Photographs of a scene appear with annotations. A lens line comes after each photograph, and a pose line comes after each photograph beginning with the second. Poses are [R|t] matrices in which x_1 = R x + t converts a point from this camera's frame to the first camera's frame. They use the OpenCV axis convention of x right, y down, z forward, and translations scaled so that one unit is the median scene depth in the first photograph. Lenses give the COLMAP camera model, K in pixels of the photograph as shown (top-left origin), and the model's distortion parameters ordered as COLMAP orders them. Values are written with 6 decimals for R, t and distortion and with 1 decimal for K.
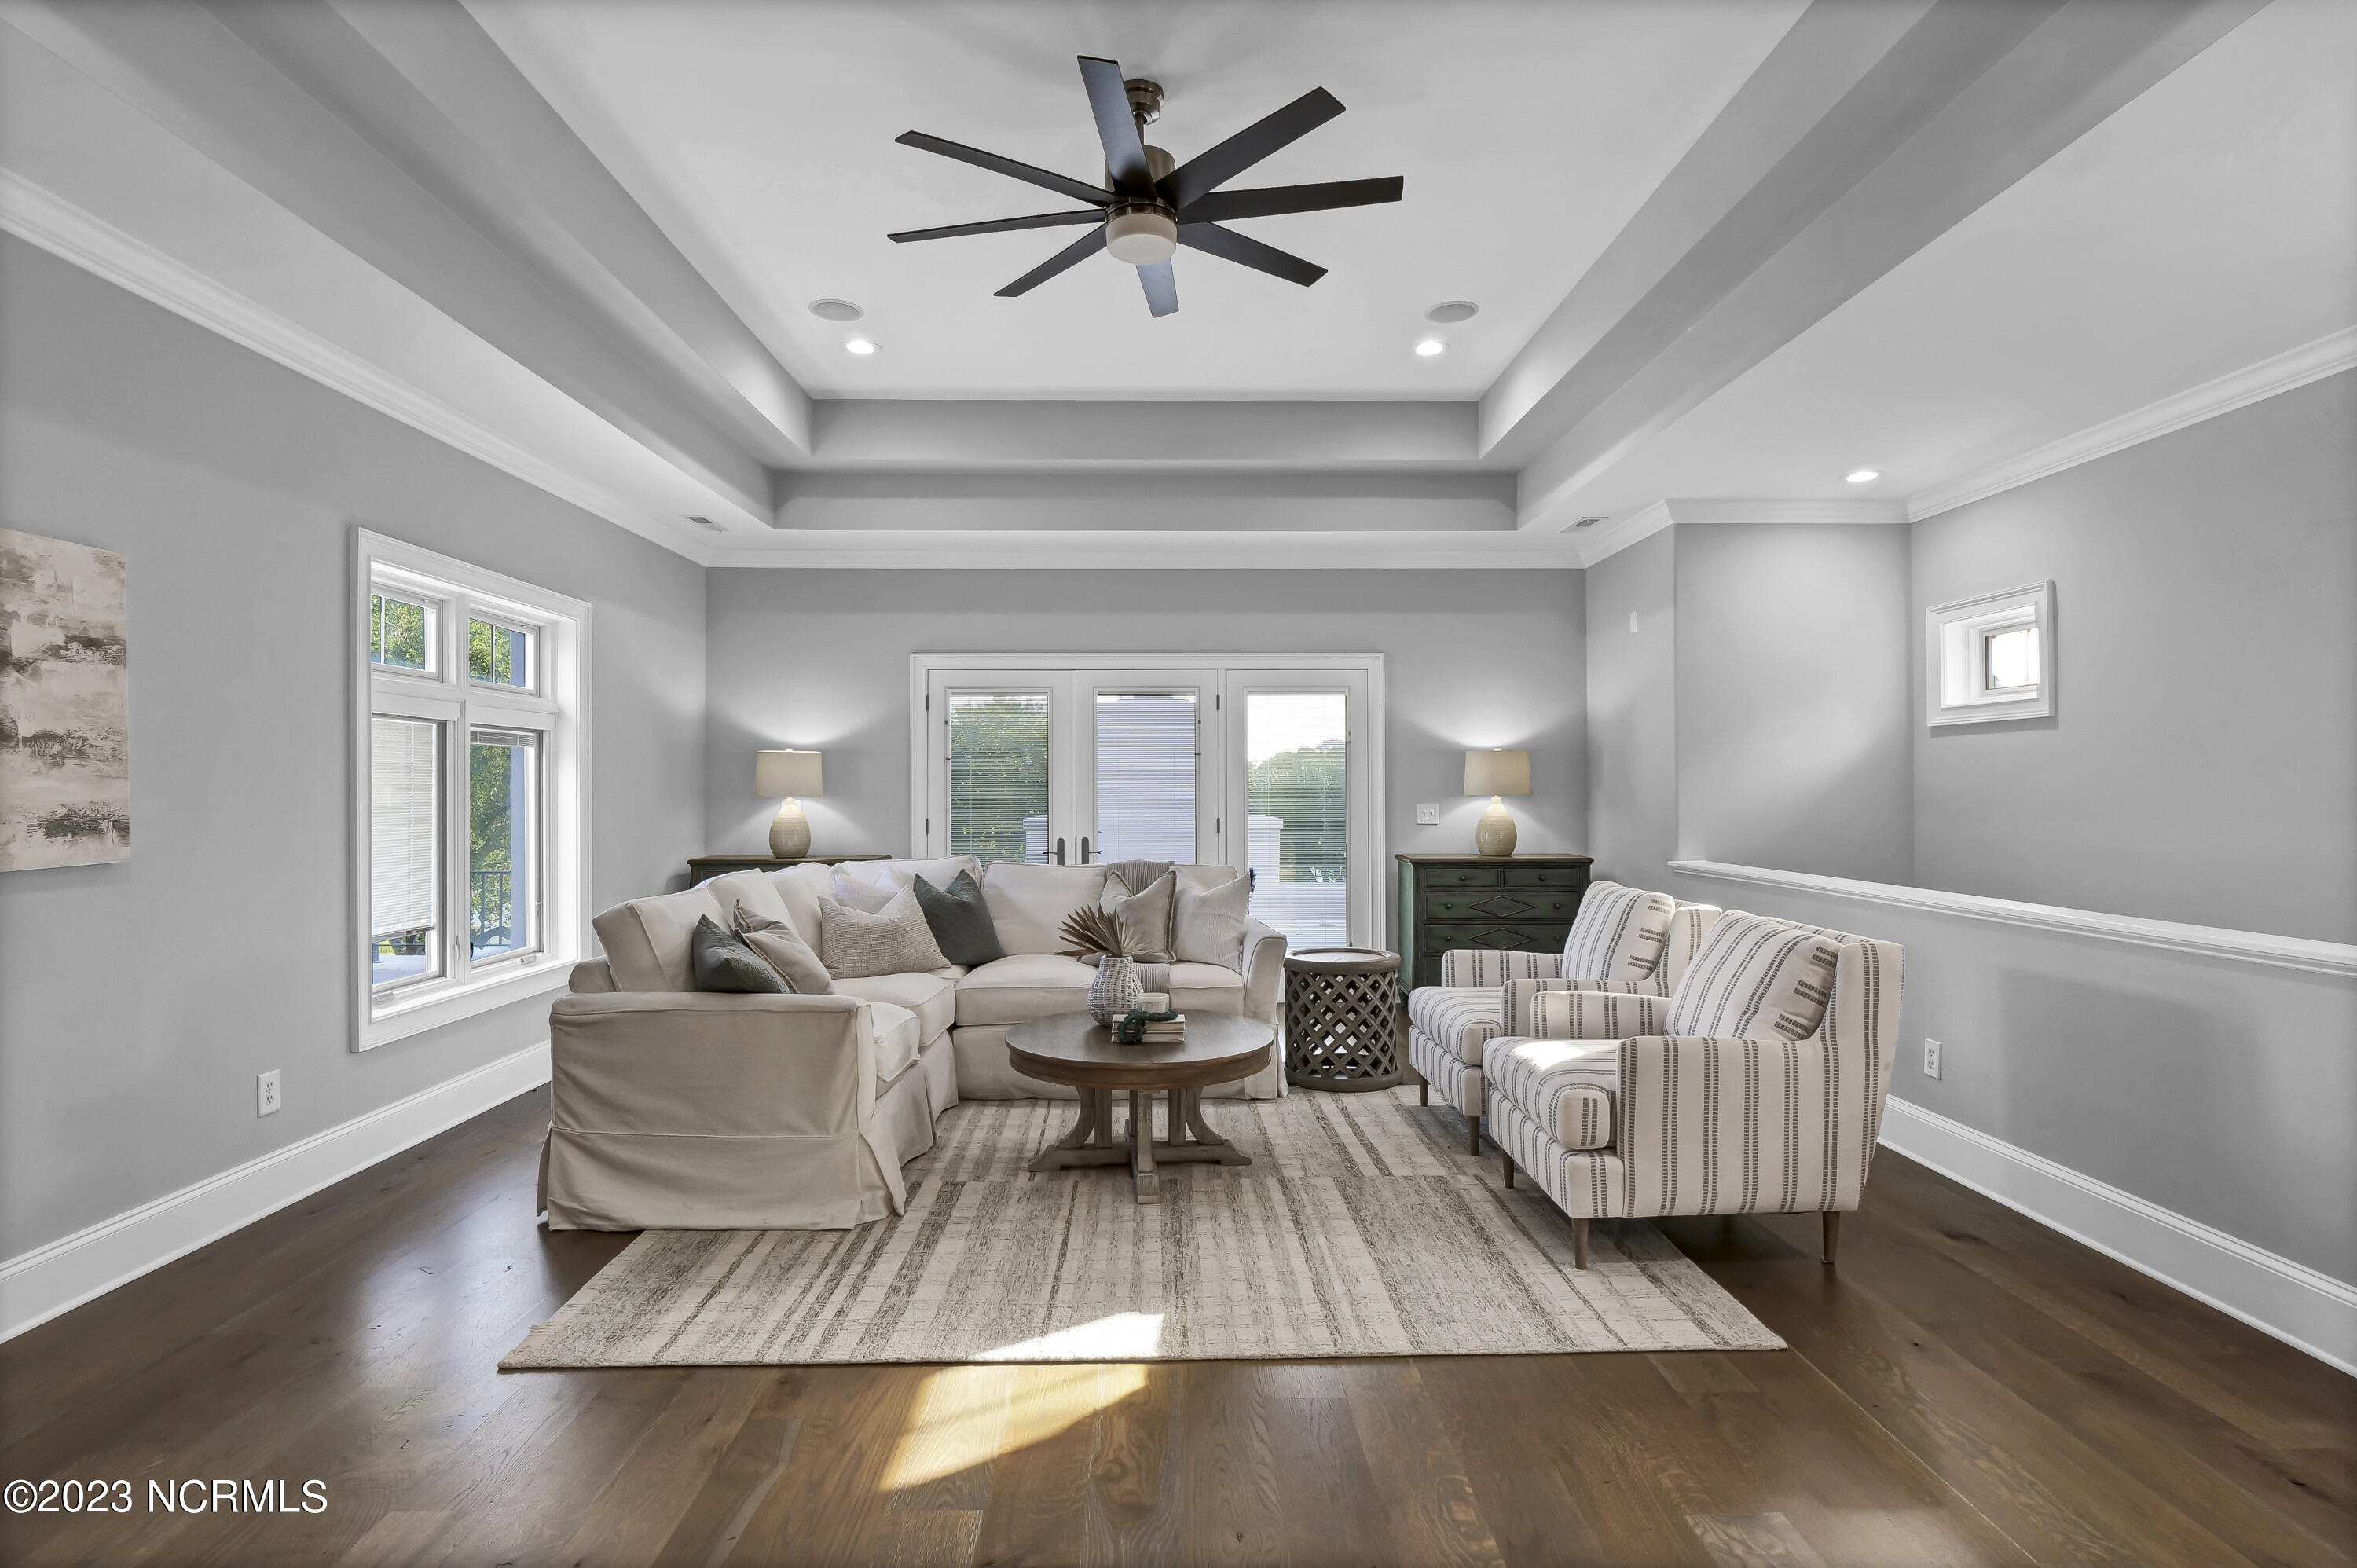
lens RADIAL K [[1165.3, 0, 1178.8], [0, 1165.3, 798.5], [0, 0, 1]] dist [-0.000598, -0.024081]
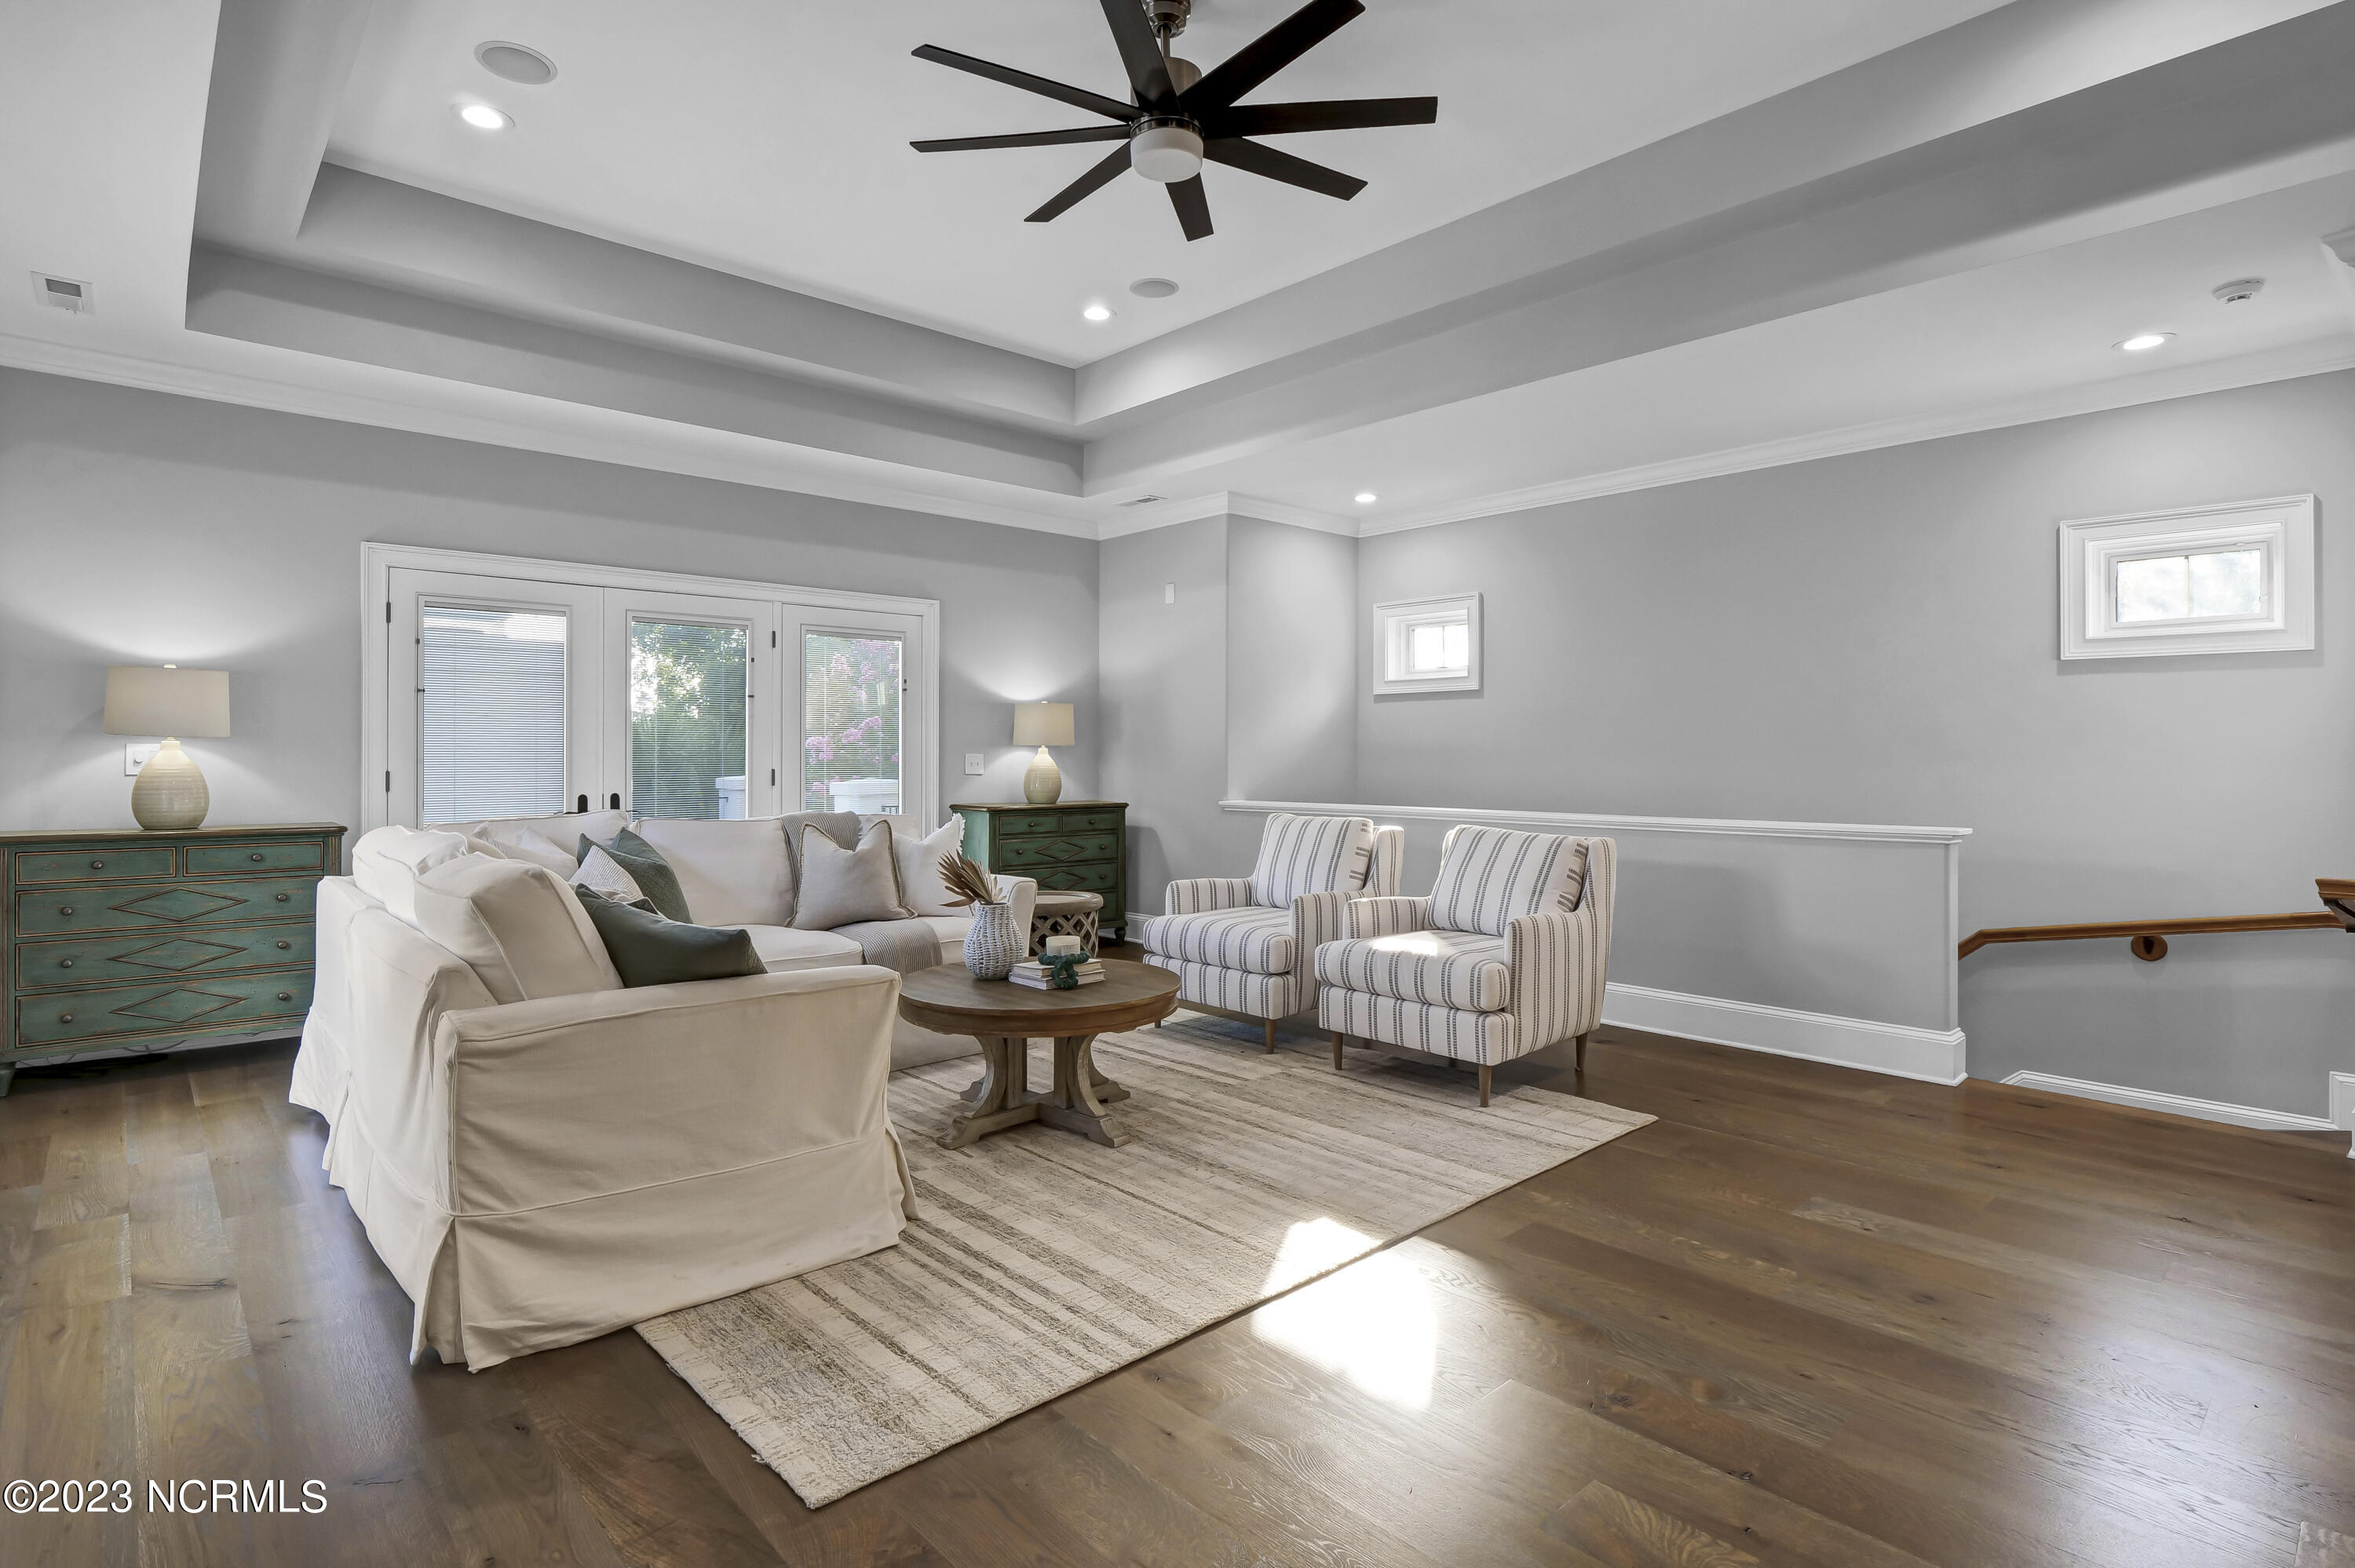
lens RADIAL K [[1169.5, 0, 1181.7], [0, 1169.5, 781.2], [0, 0, 1]] dist [-0.003058, -0.013777]
pose [[0.749253, -0.009792, 0.662211, -0.662835], [0.002191, 0.999922, 0.012306, 0.032553], [-0.662280, -0.007770, 0.749216, 0.247144]]
